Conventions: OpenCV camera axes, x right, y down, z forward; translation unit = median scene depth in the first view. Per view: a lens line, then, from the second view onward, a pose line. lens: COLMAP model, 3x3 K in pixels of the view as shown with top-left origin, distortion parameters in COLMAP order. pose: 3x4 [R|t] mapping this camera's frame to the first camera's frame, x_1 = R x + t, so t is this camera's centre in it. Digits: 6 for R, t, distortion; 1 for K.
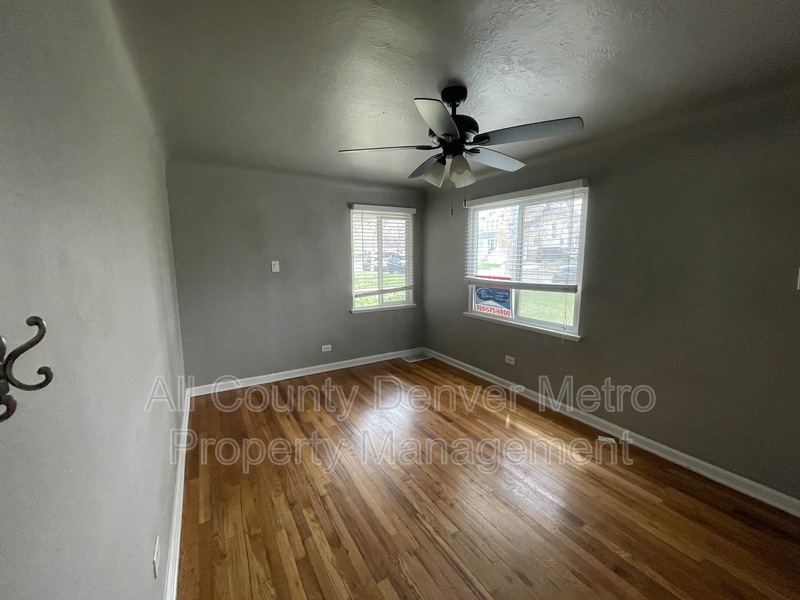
lens RADIAL K [[324.2, 0, 399.6], [0, 324.2, 299.4], [0, 0, 1]] dist [0.000349, -0.000198]
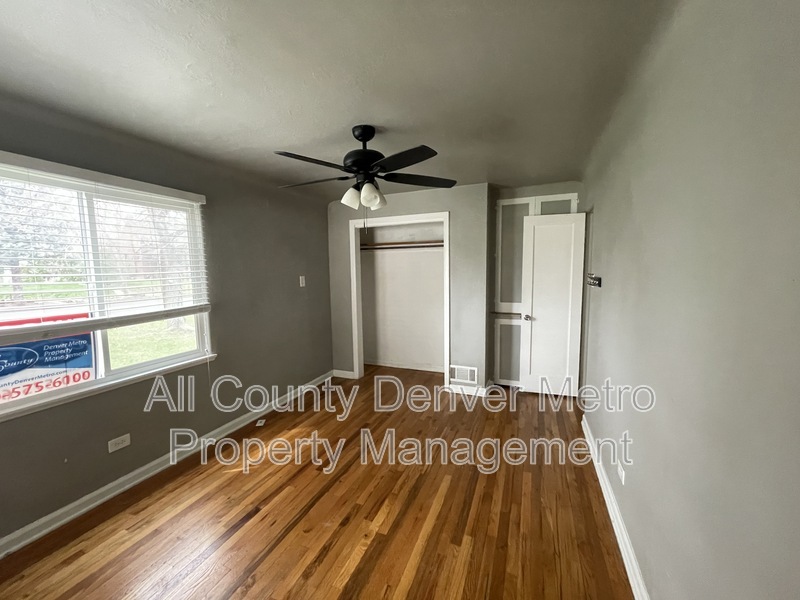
lens RADIAL K [[324.2, 0, 399.7], [0, 324.2, 299.7], [0, 0, 1]] dist [0.000349, -0.000198]
pose [[-0.589527, -0.061707, 0.805388, -0.464318], [0.127845, 0.977382, 0.168464, -0.118283], [-0.797568, 0.202278, -0.568304, 0.885614]]
